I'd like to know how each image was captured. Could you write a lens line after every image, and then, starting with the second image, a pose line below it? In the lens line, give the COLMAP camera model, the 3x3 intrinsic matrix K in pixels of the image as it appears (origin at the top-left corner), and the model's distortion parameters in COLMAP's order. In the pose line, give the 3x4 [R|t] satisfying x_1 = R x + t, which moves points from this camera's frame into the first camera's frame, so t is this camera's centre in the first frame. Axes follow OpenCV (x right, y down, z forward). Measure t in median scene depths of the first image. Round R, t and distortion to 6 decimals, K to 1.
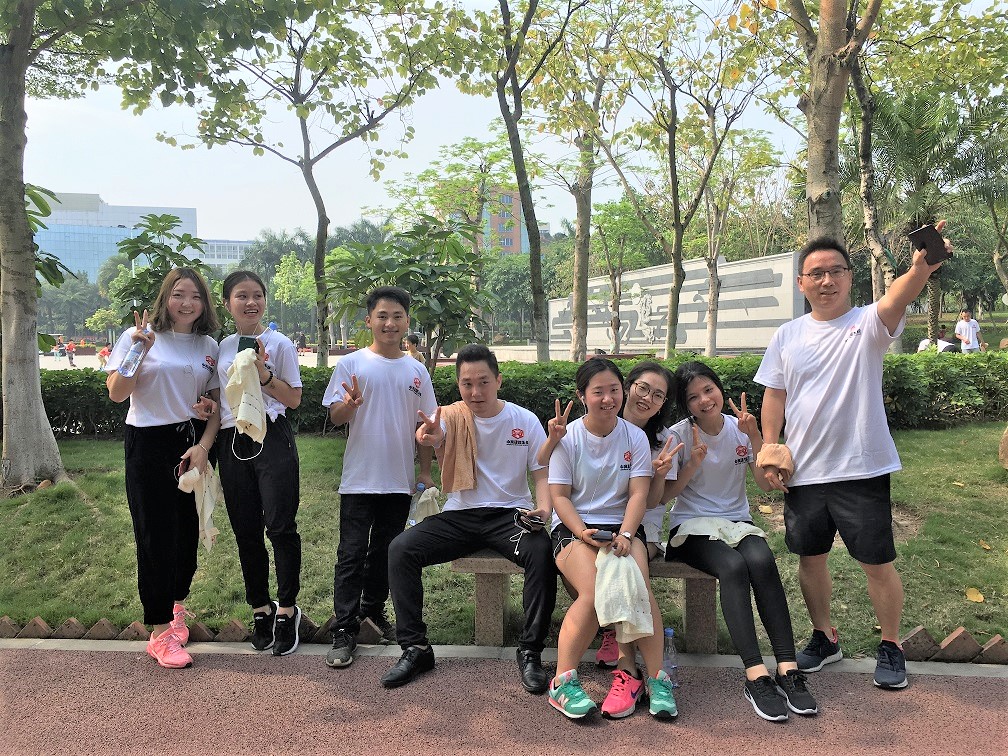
lens RADIAL K [[856.1, 0, 511.1], [0, 856.1, 375.1], [0, 0, 1]] dist [0.101204, -0.133382]
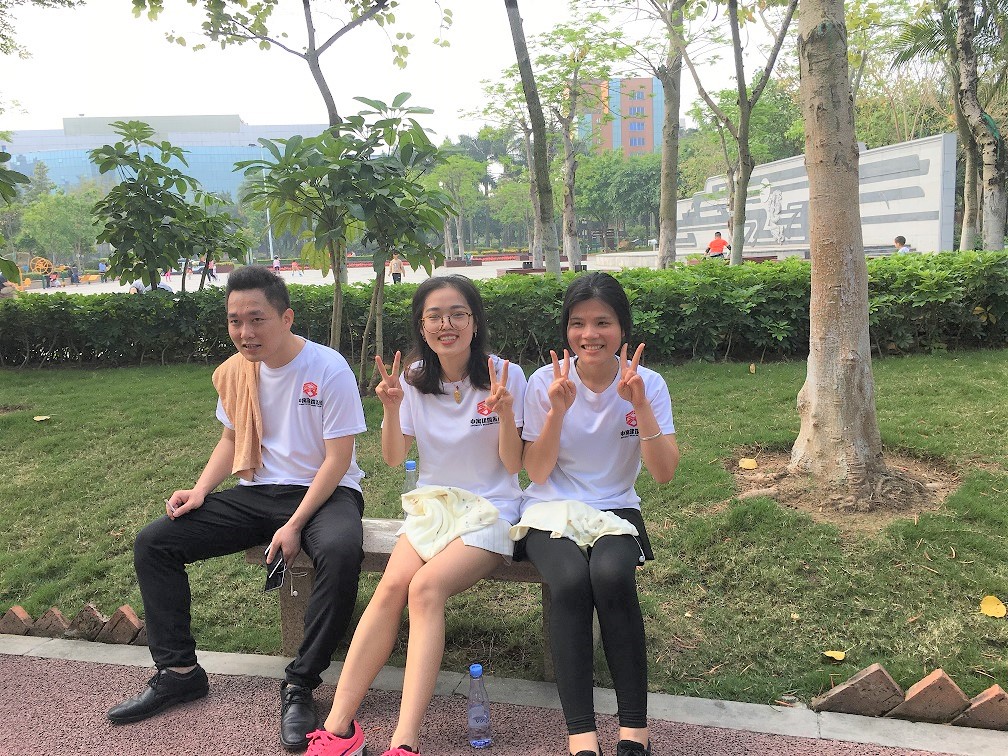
lens RADIAL K [[856.1, 0, 511.1], [0, 856.1, 375.1], [0, 0, 1]] dist [0.101204, -0.133382]
pose [[0.987391, -0.006948, -0.158147, 0.106610], [0.023710, 0.994258, 0.104351, -0.004212], [0.156514, -0.106785, 0.981886, 0.113542]]
